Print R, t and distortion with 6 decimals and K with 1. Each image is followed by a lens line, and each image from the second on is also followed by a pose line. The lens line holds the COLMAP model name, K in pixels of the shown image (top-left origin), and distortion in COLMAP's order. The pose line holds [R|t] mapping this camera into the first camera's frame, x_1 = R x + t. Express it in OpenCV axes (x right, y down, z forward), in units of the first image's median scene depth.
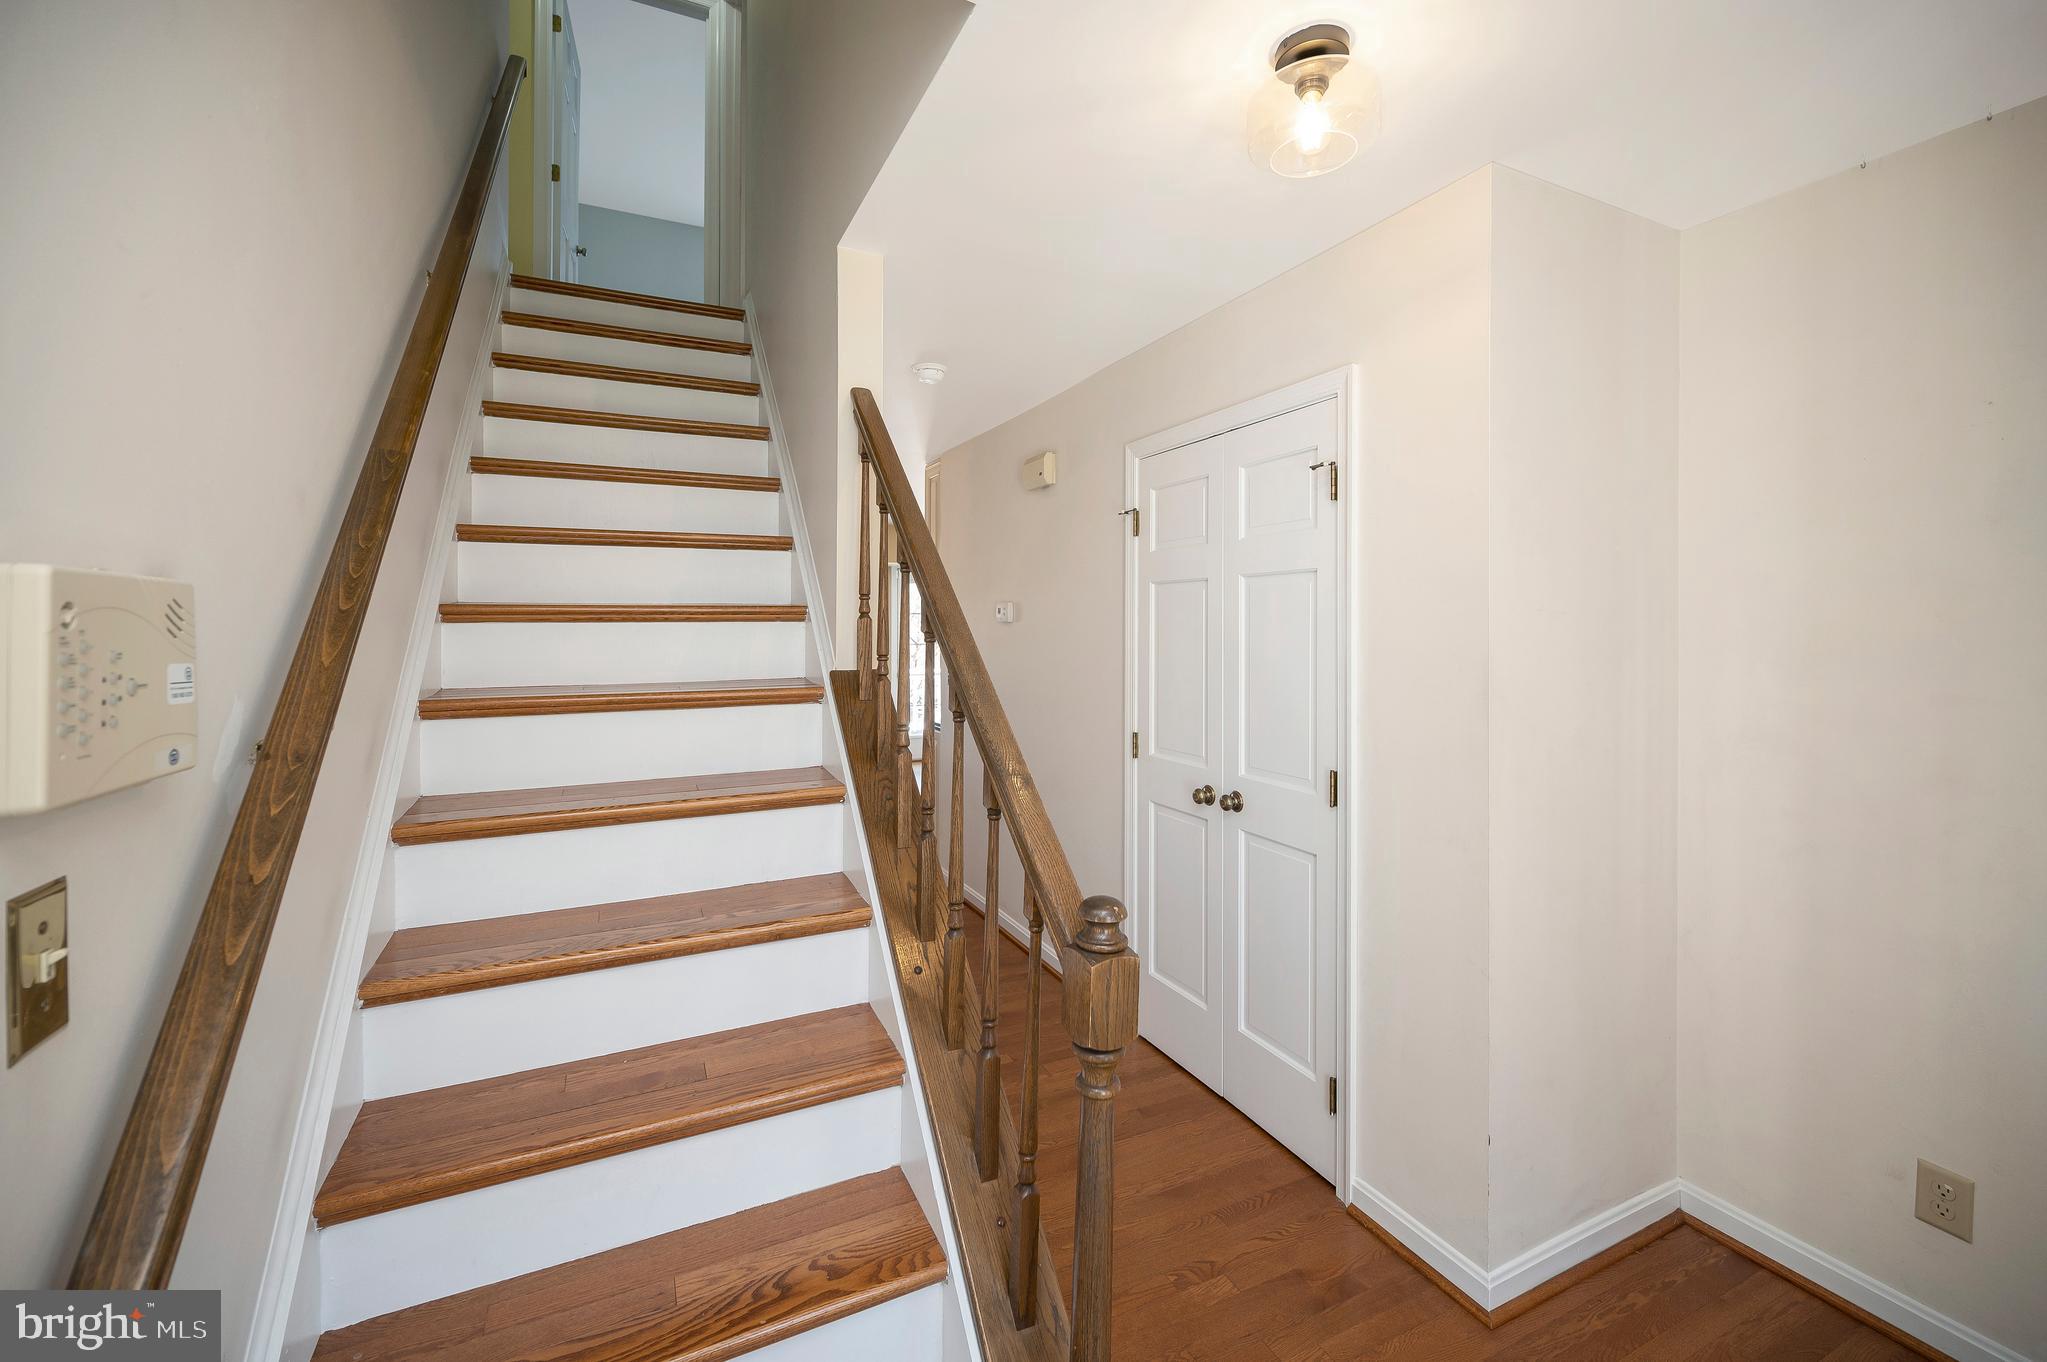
lens RADIAL K [[825.5, 0, 1039.6], [0, 825.5, 625.3], [0, 0, 1]] dist [-0.001286, -0.001062]
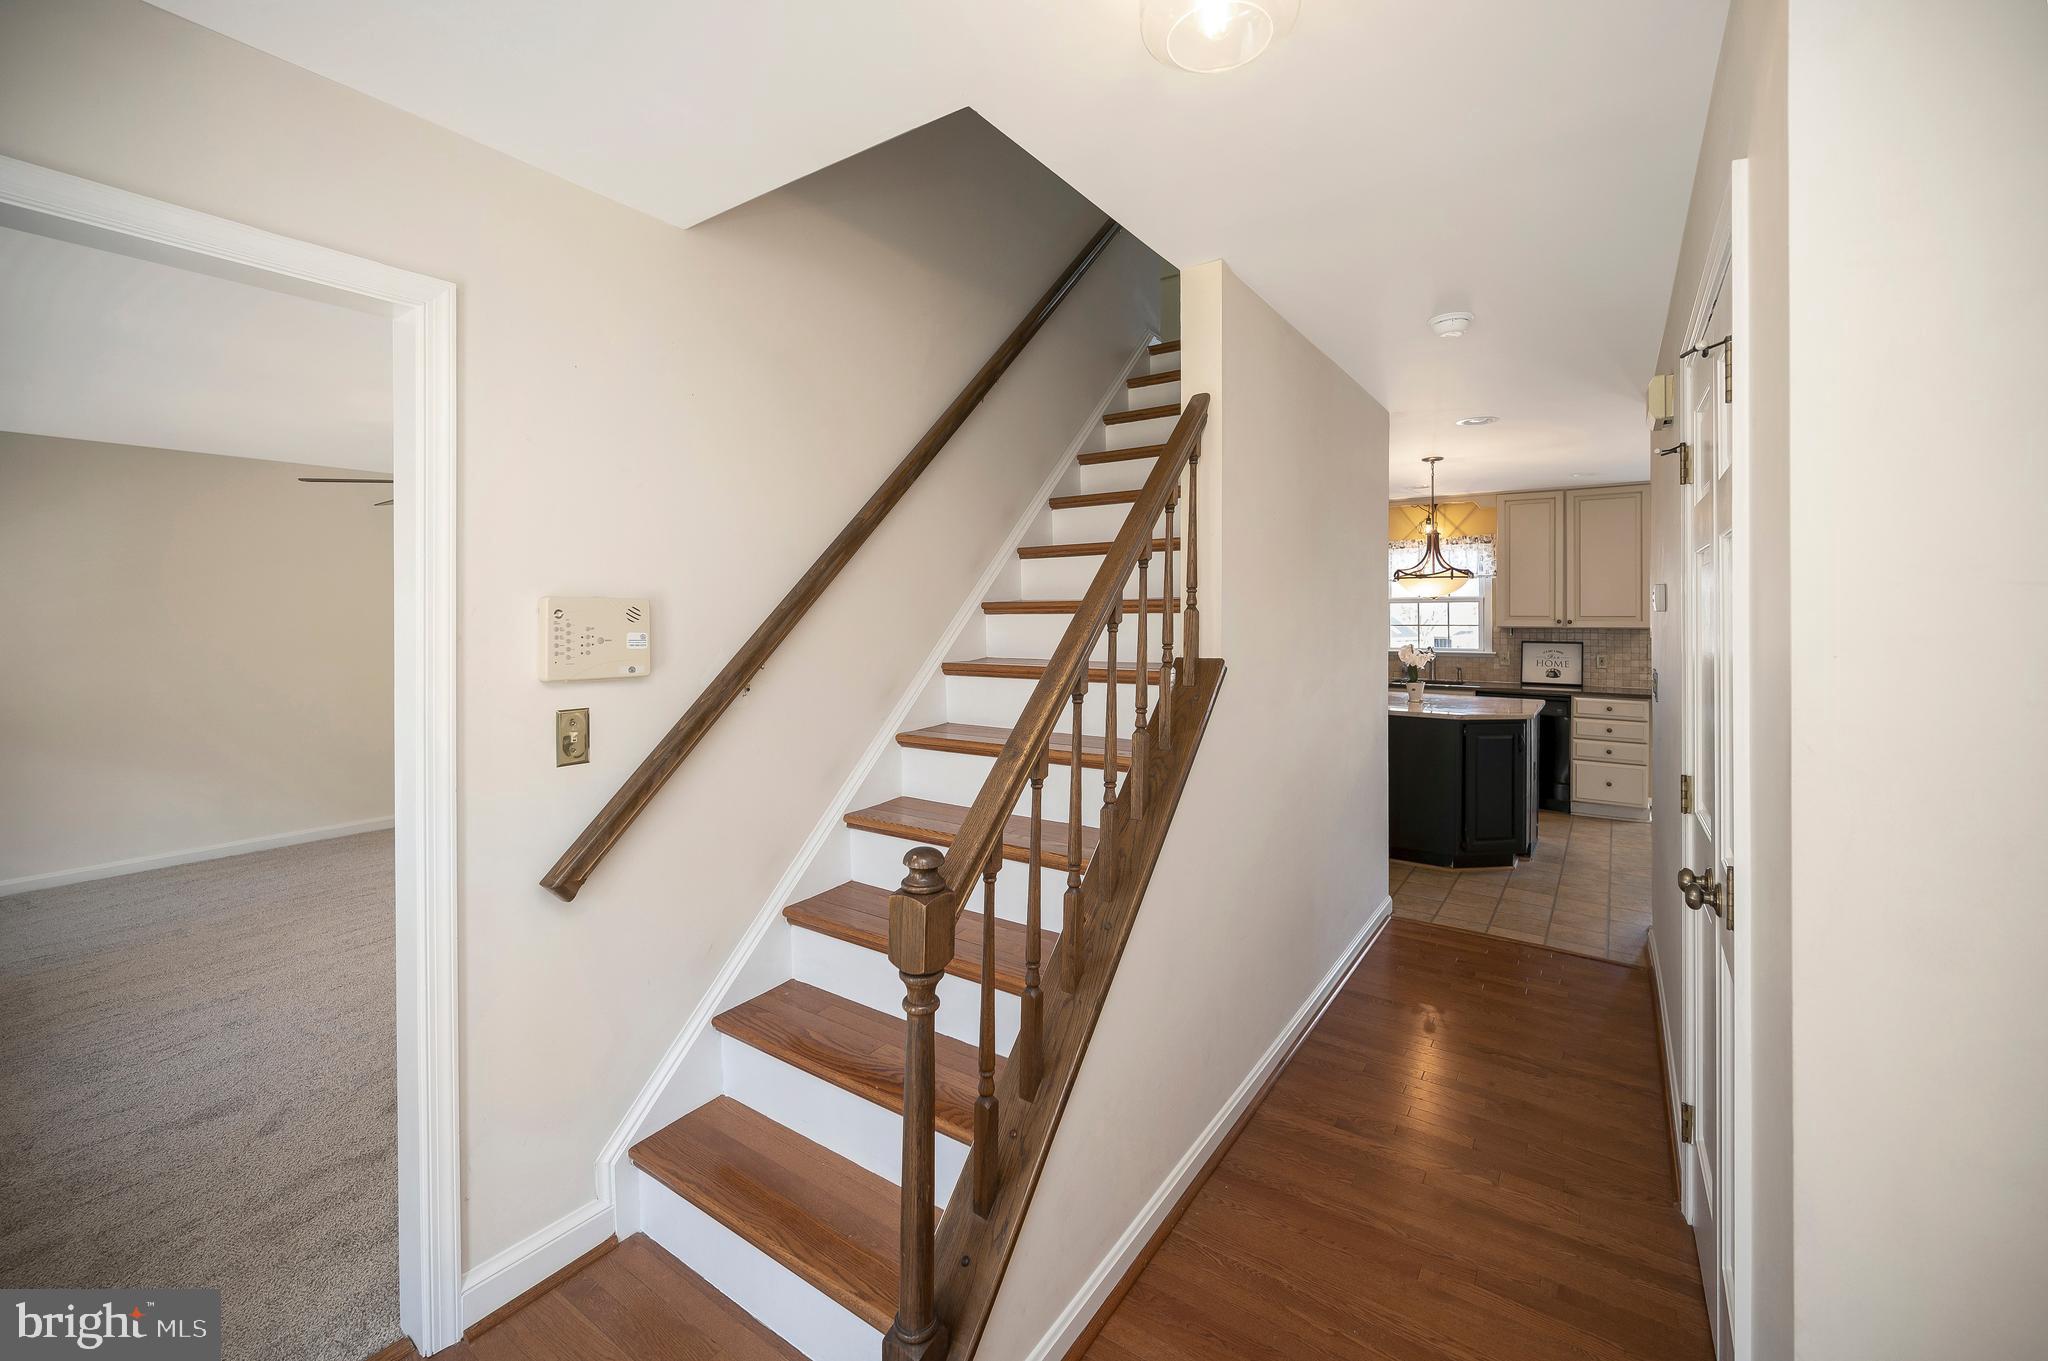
lens RADIAL K [[825.9, 0, 1026.0], [0, 825.9, 615.2], [0, 0, 1]] dist [-0.001286, -0.001062]
pose [[0.489812, 0.000365, -0.871828, 1.040417], [0.000927, 0.999999, 0.000939, -0.005073], [0.871828, -0.001268, 0.489811, 0.481598]]
